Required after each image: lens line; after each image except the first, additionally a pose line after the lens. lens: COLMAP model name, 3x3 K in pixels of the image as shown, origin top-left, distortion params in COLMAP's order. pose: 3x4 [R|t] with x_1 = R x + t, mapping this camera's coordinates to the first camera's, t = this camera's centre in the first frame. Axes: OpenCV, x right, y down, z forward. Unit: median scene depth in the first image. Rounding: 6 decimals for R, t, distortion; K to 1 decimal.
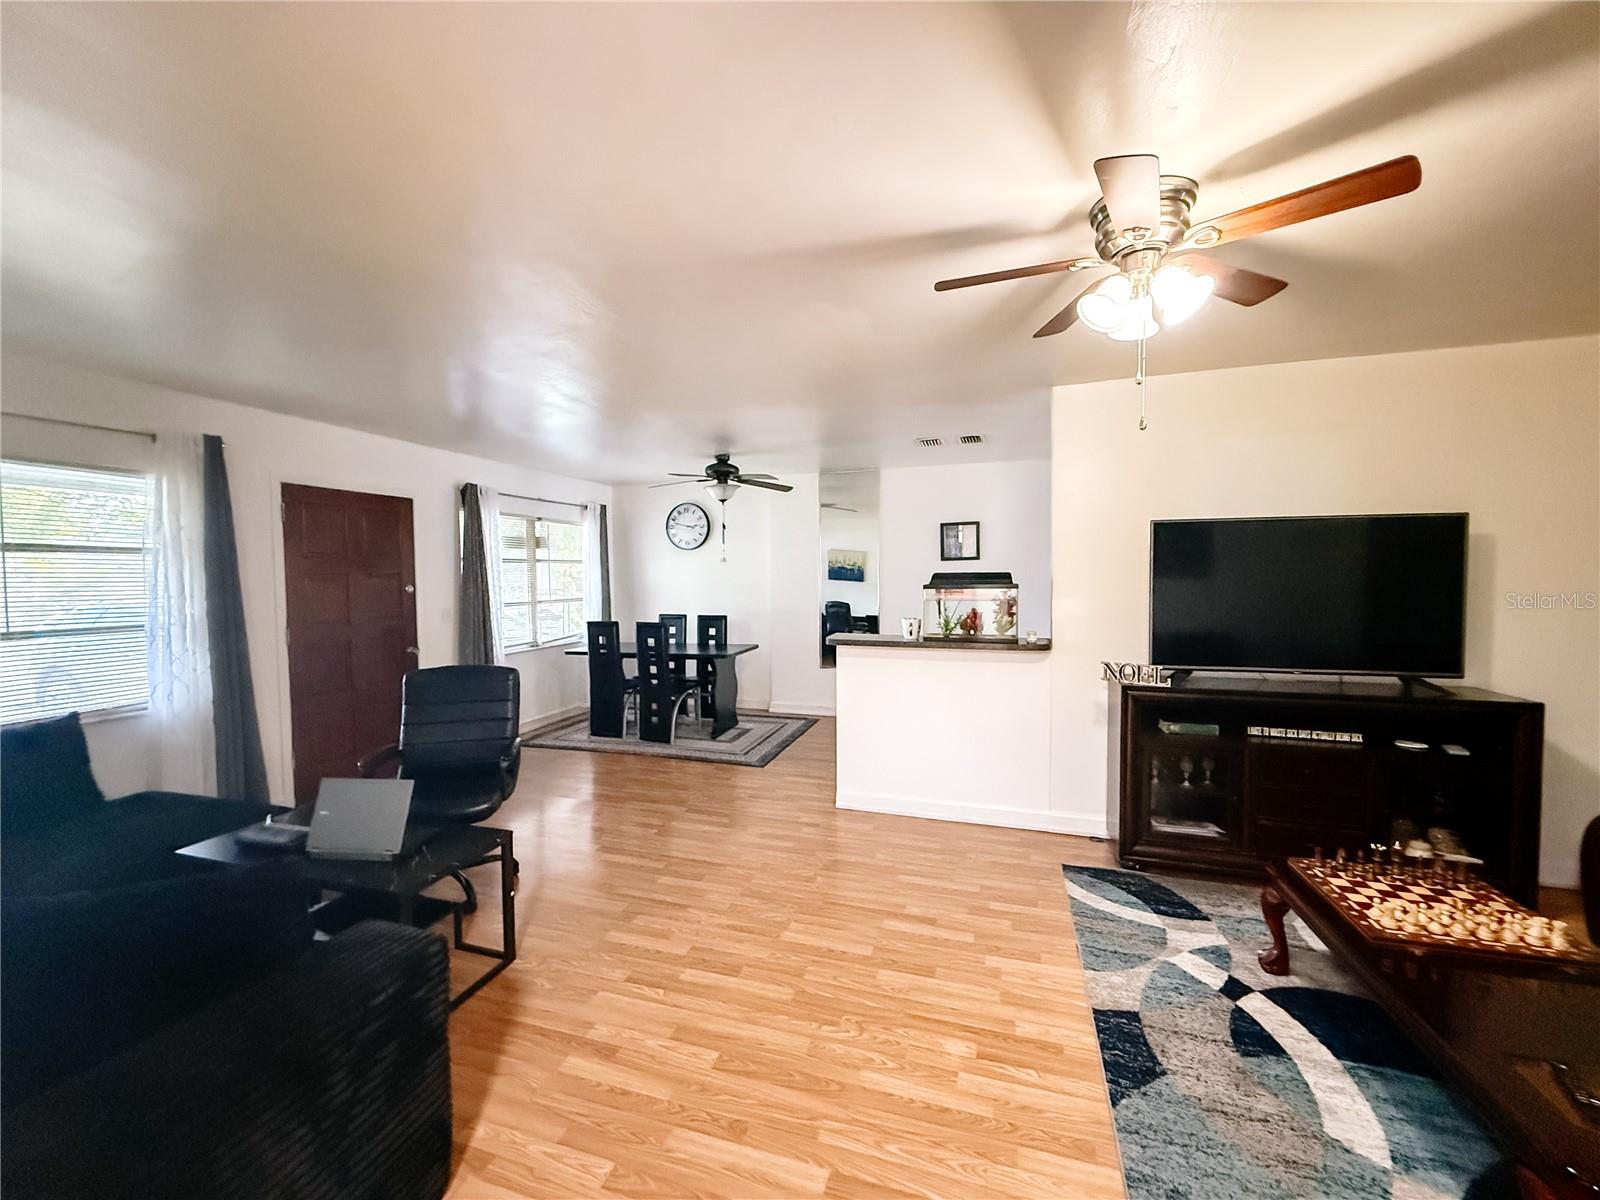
lens RADIAL K [[638.9, 0, 798.5], [0, 638.9, 600.4], [0, 0, 1]] dist [-0.001771, 0.000961]
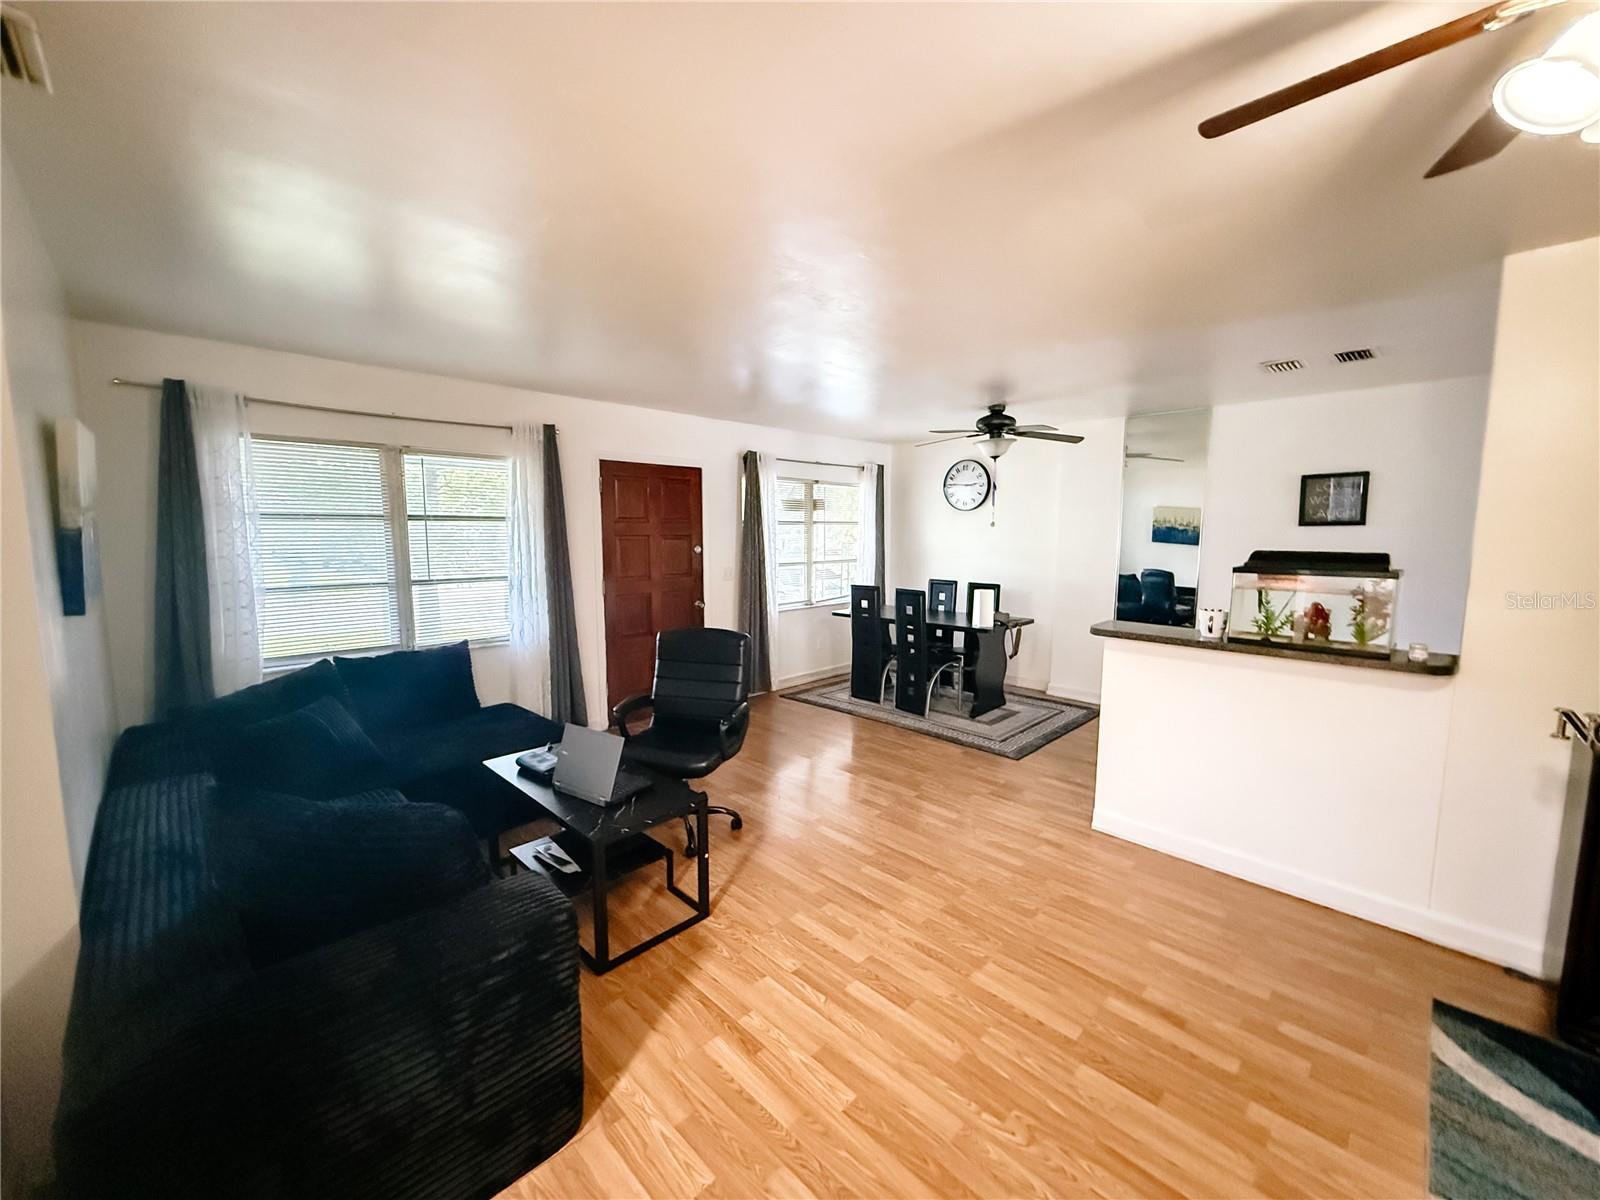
lens RADIAL K [[638.9, 0, 799.1], [0, 638.9, 599.9], [0, 0, 1]] dist [-0.001771, 0.000961]
pose [[0.885377, 0.062201, -0.460693, 0.116185], [-0.029187, 0.996491, 0.078449, -0.037015], [0.463956, -0.056011, 0.884086, 0.137354]]
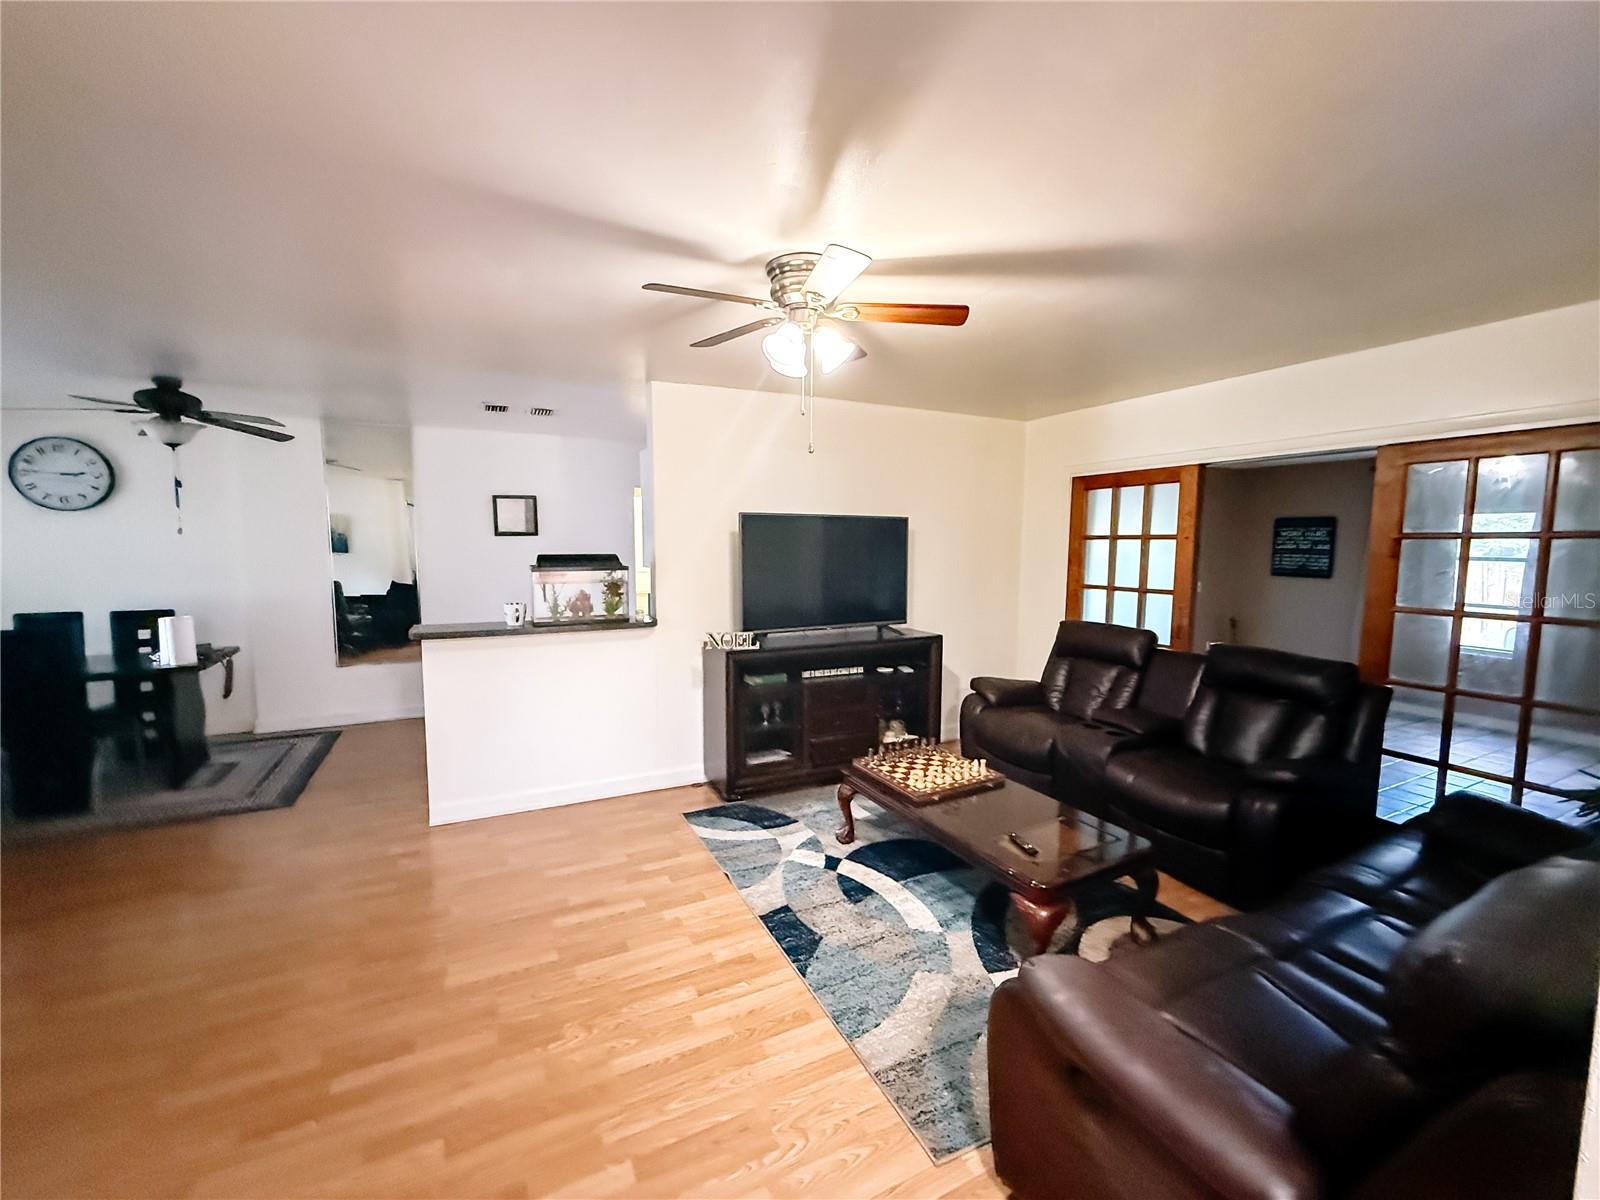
lens RADIAL K [[638.9, 0, 798.9], [0, 638.9, 600.3], [0, 0, 1]] dist [-0.001771, 0.000961]
pose [[0.718570, -0.053796, 0.693371, -0.221562], [0.019271, 0.998161, 0.057473, -0.028515], [-0.695188, -0.027936, 0.718285, 0.056054]]
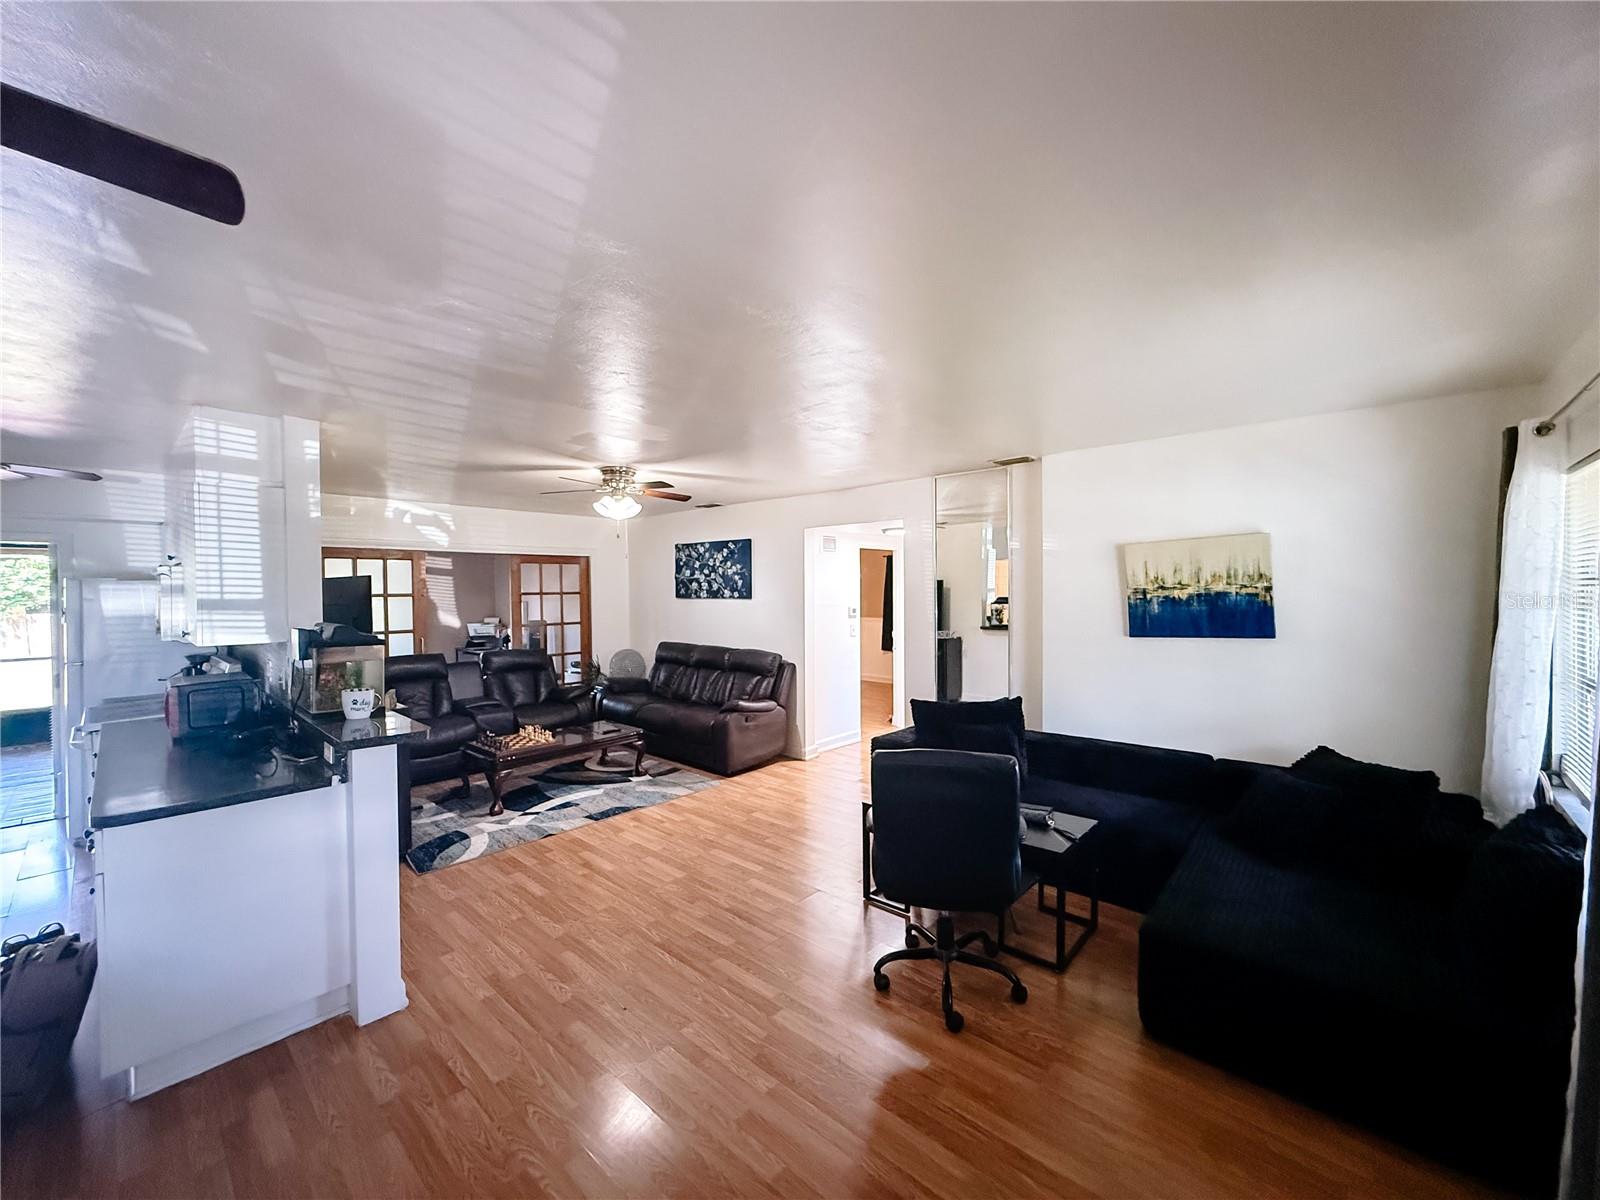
lens RADIAL K [[638.9, 0, 799.4], [0, 638.9, 599.5], [0, 0, 1]] dist [-0.001771, 0.000961]
pose [[-0.907083, 0.007499, 0.420884, -0.740931], [0.032031, 0.998172, 0.051249, -0.122279], [-0.419731, 0.059968, -0.905666, 1.857021]]
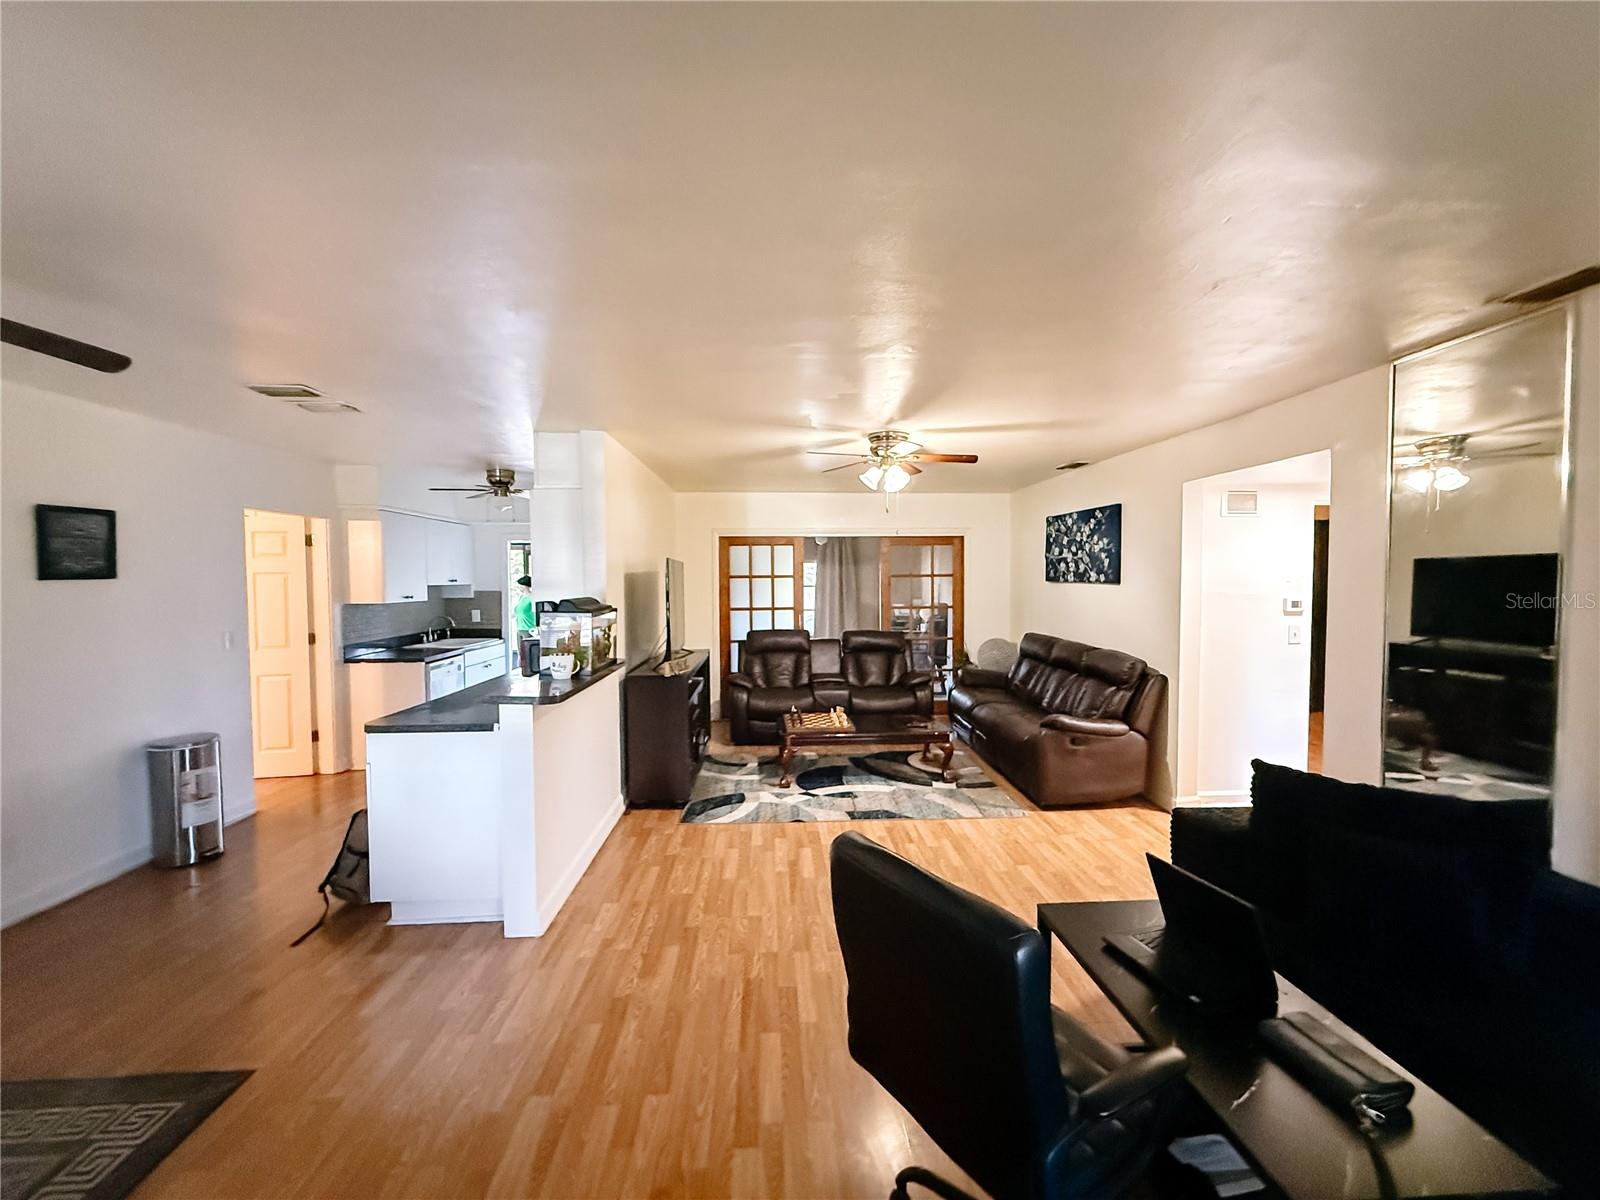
lens RADIAL K [[638.9, 0, 798.5], [0, 638.9, 598.6], [0, 0, 1]] dist [-0.001771, 0.000961]
pose [[-0.347588, -0.023077, 0.937363, -0.928637], [0.046319, 0.998054, 0.041747, -0.085448], [-0.936502, 0.057928, -0.345843, 1.288818]]
